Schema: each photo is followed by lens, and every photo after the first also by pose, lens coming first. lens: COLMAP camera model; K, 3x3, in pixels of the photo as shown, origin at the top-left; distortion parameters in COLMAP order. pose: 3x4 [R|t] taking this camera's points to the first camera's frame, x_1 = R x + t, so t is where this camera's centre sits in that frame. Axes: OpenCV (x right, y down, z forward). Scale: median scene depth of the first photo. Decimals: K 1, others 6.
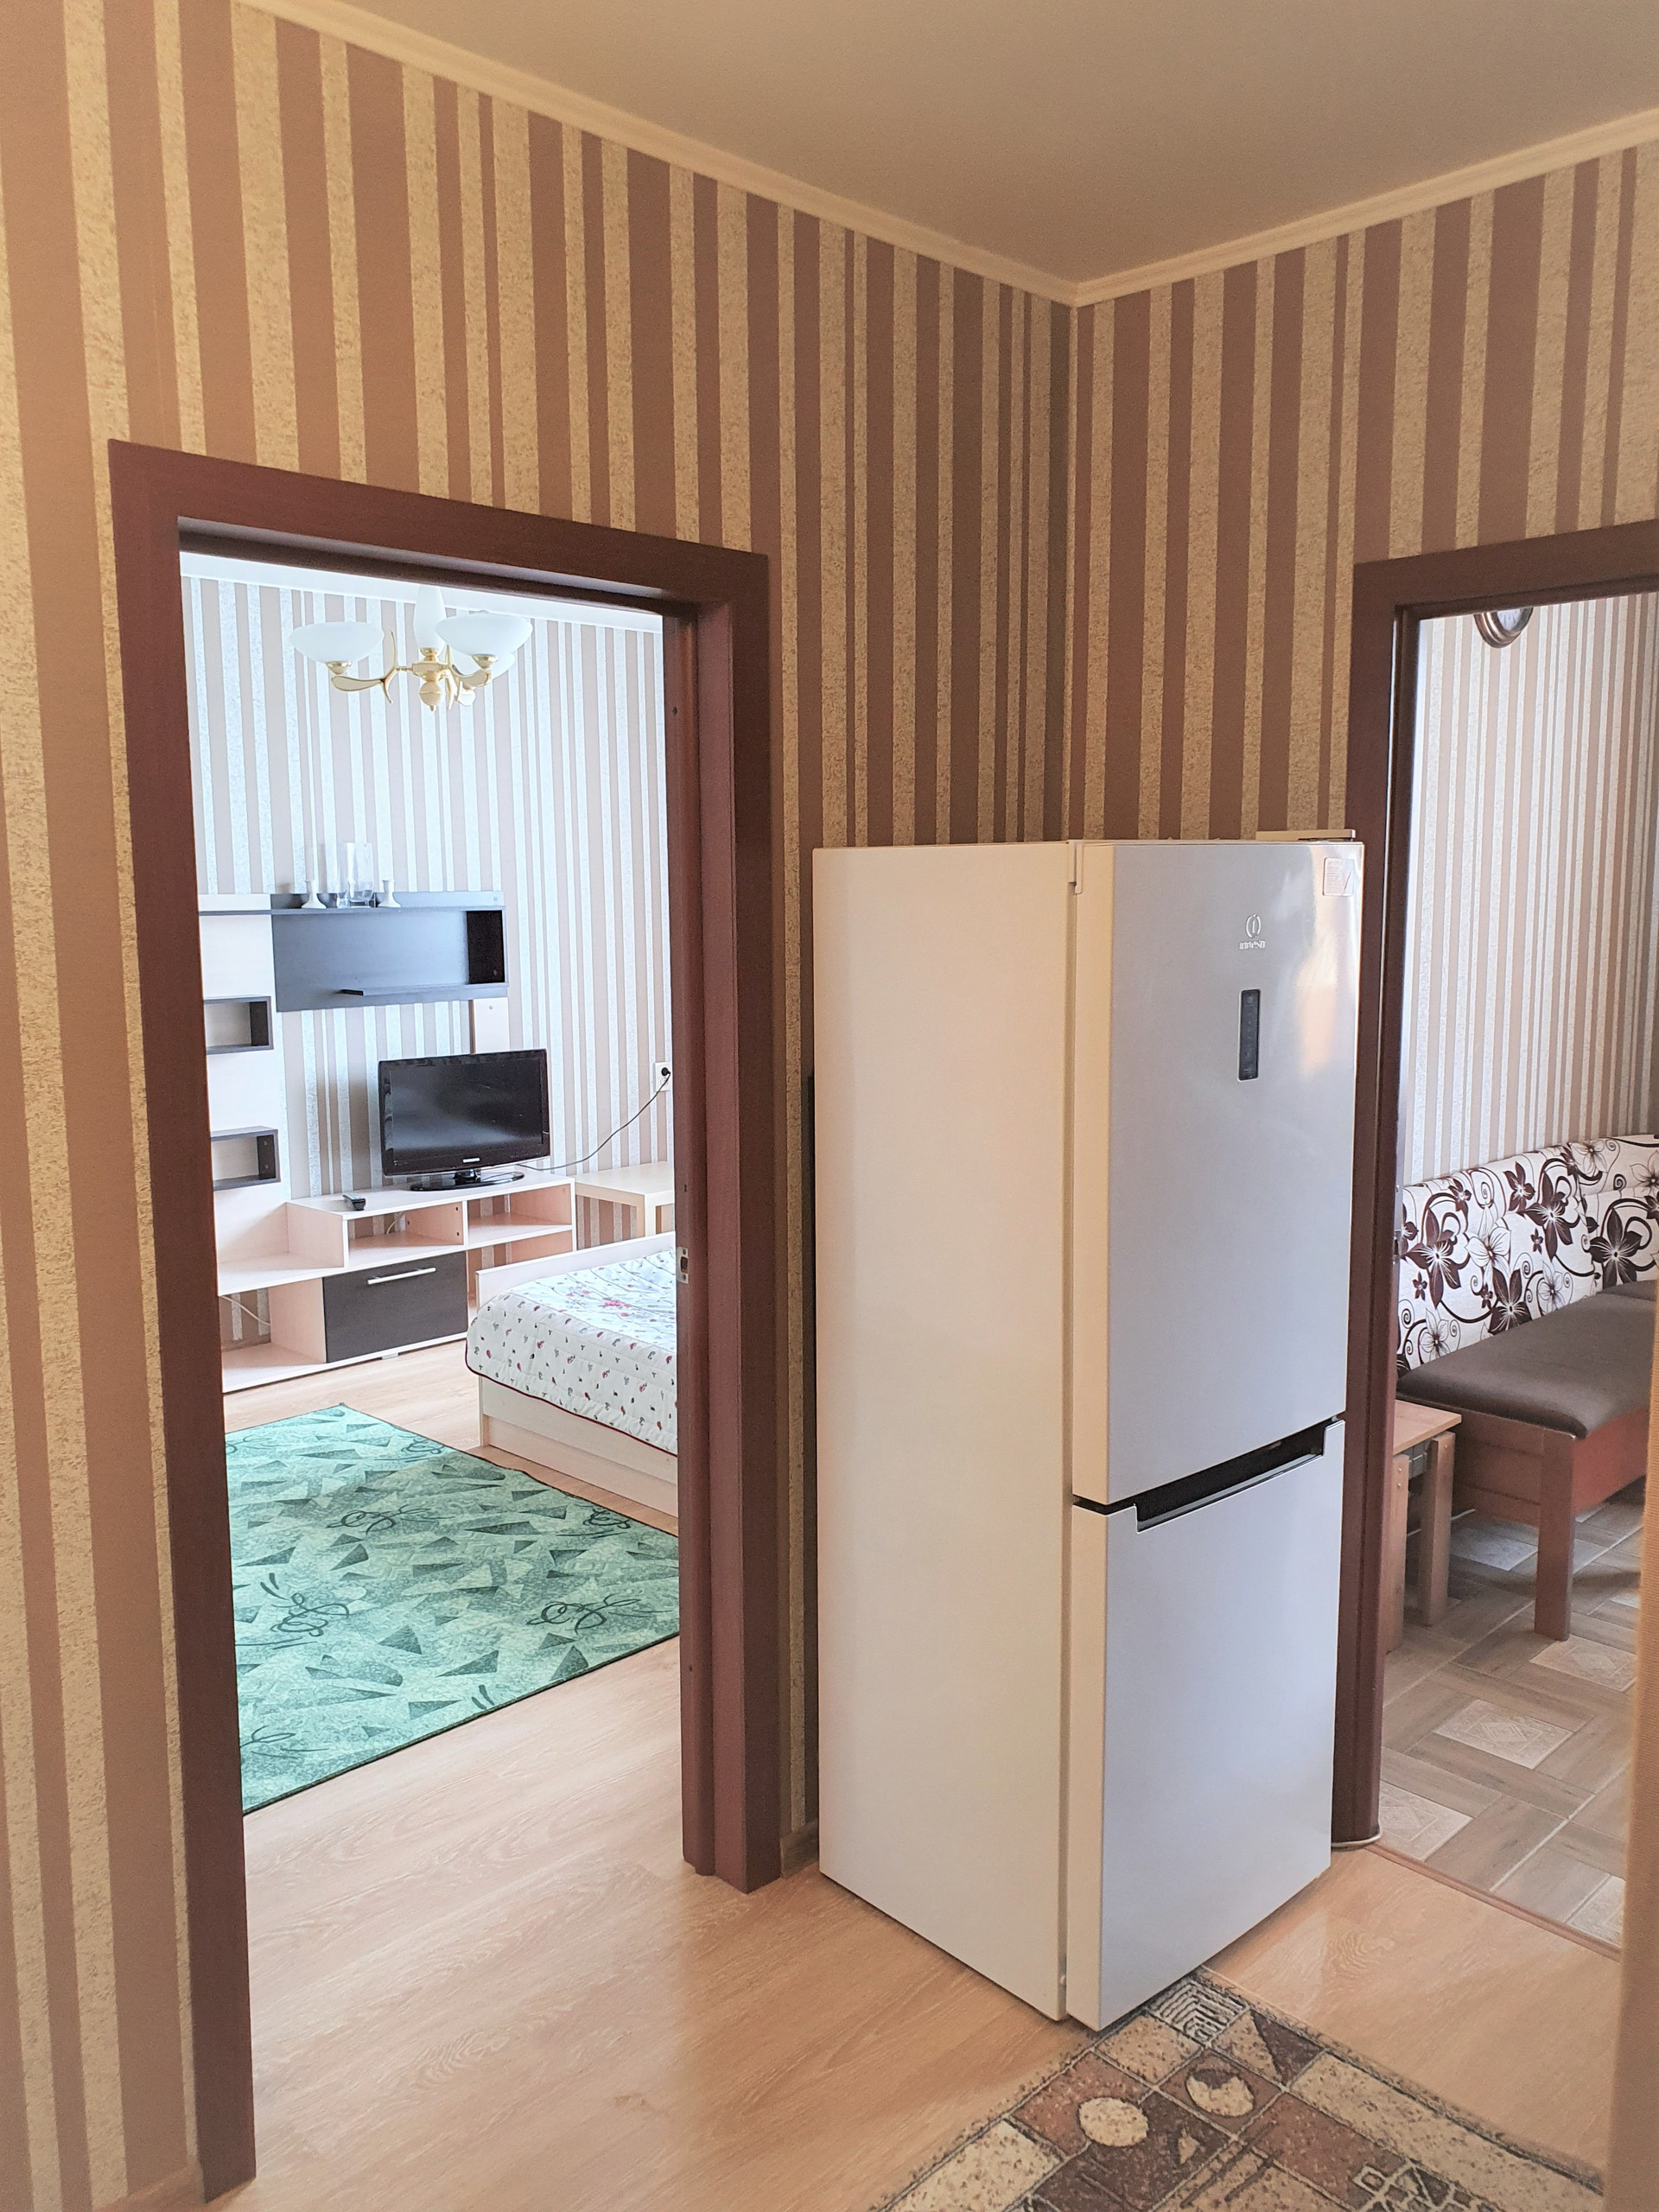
lens RADIAL K [[1709.2, 0, 906.0], [0, 1709.2, 1090.8], [0, 0, 1]] dist [0.033286, -0.025775]
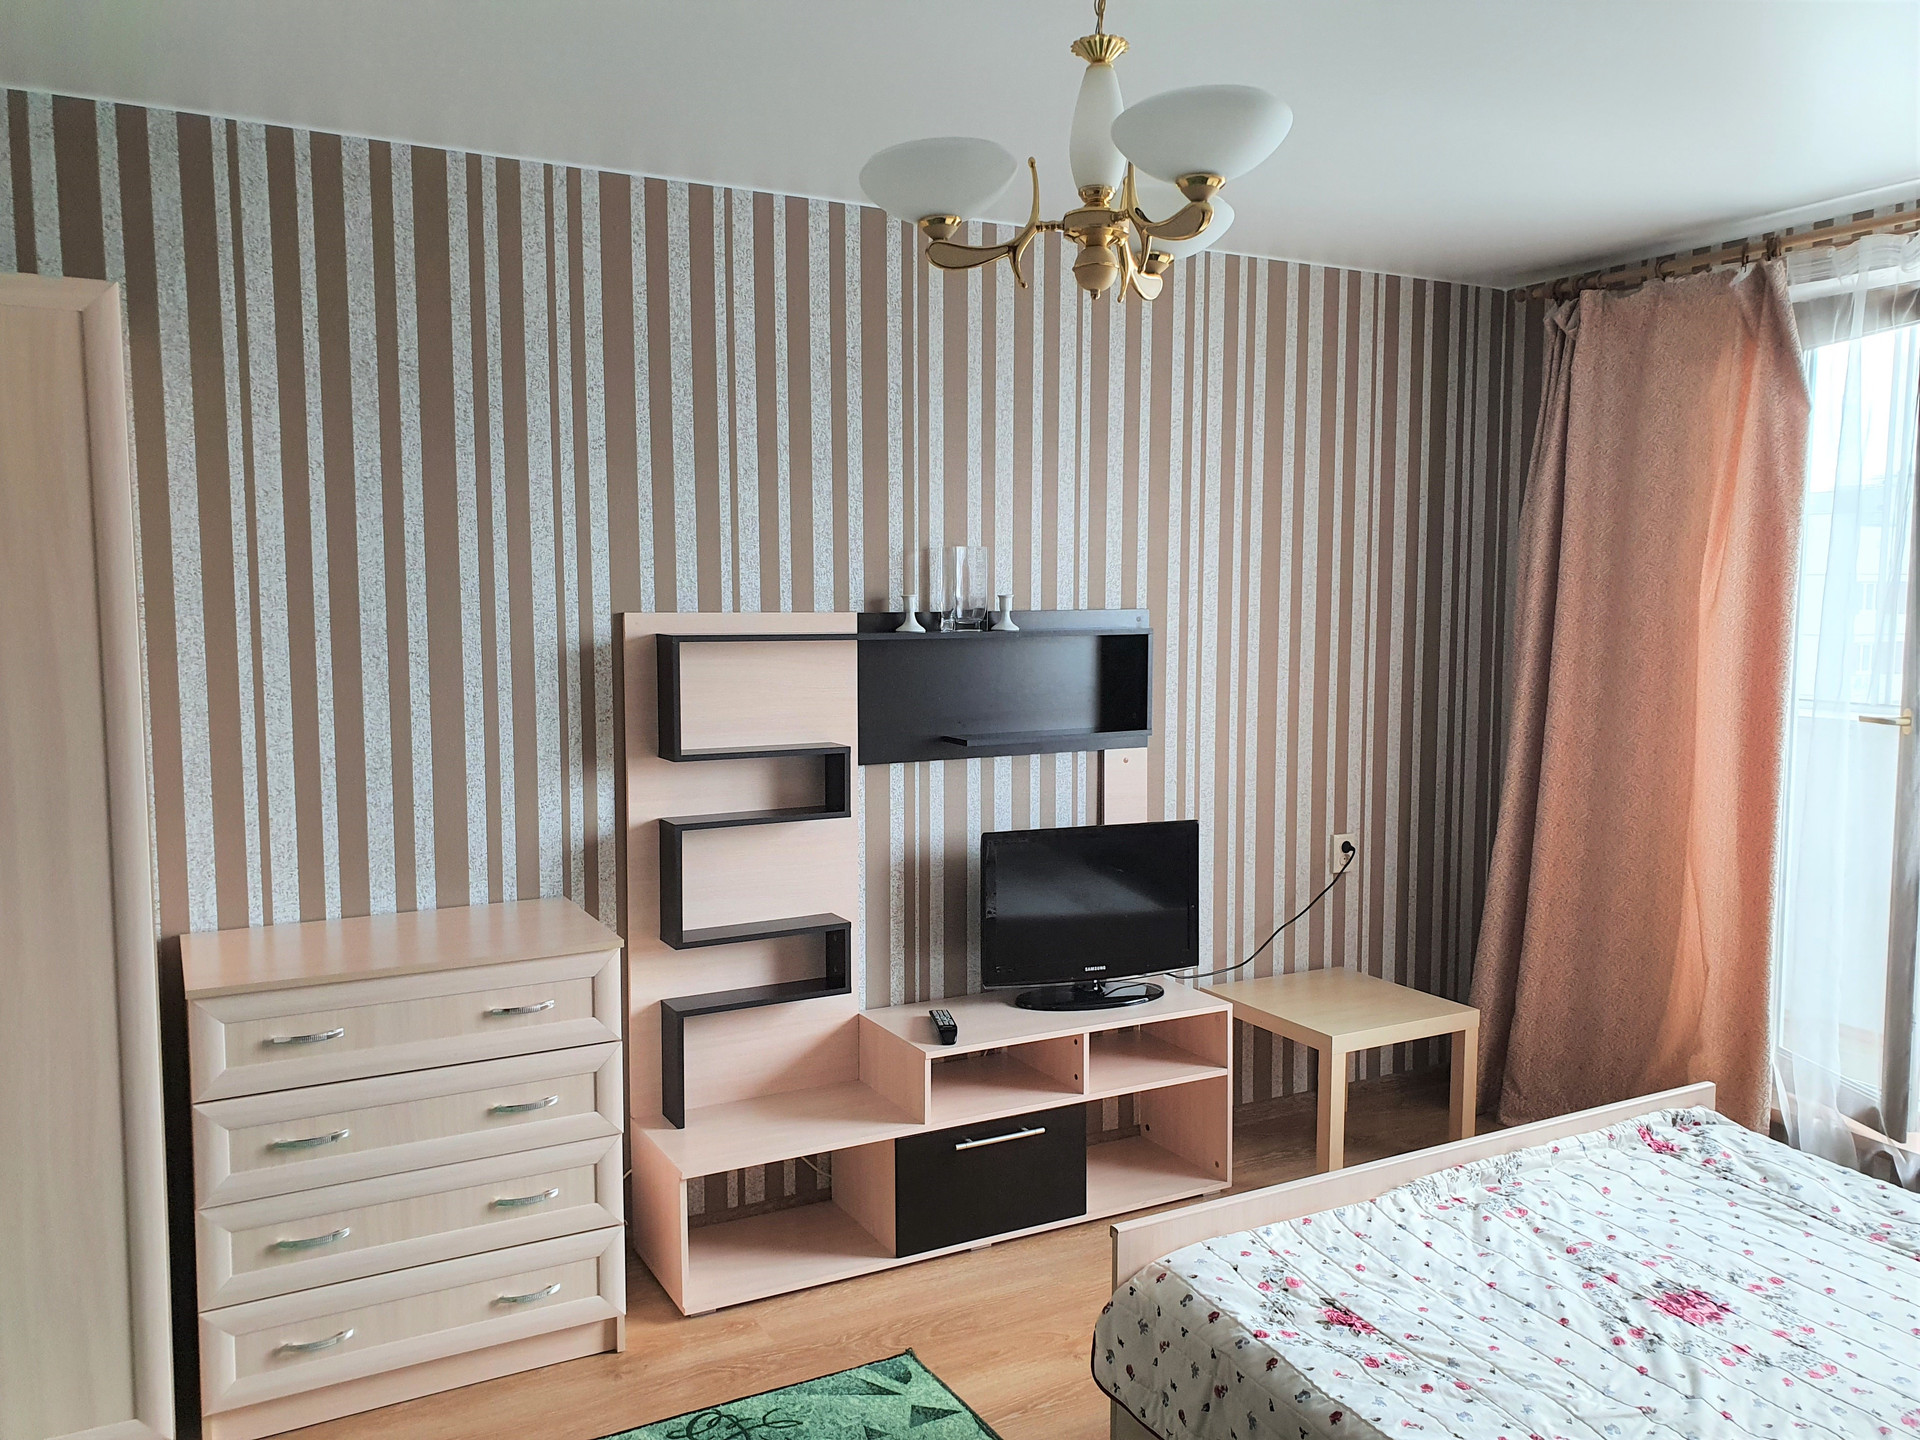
lens RADIAL K [[1483.6, 0, 945.2], [0, 1483.6, 714.4], [0, 0, 1]] dist [0.033286, -0.025775]
pose [[0.945526, 0.031571, -0.324011, -0.113732], [-0.044849, 0.998429, -0.033592, -0.047071], [0.322442, 0.046294, 0.945457, 0.376256]]
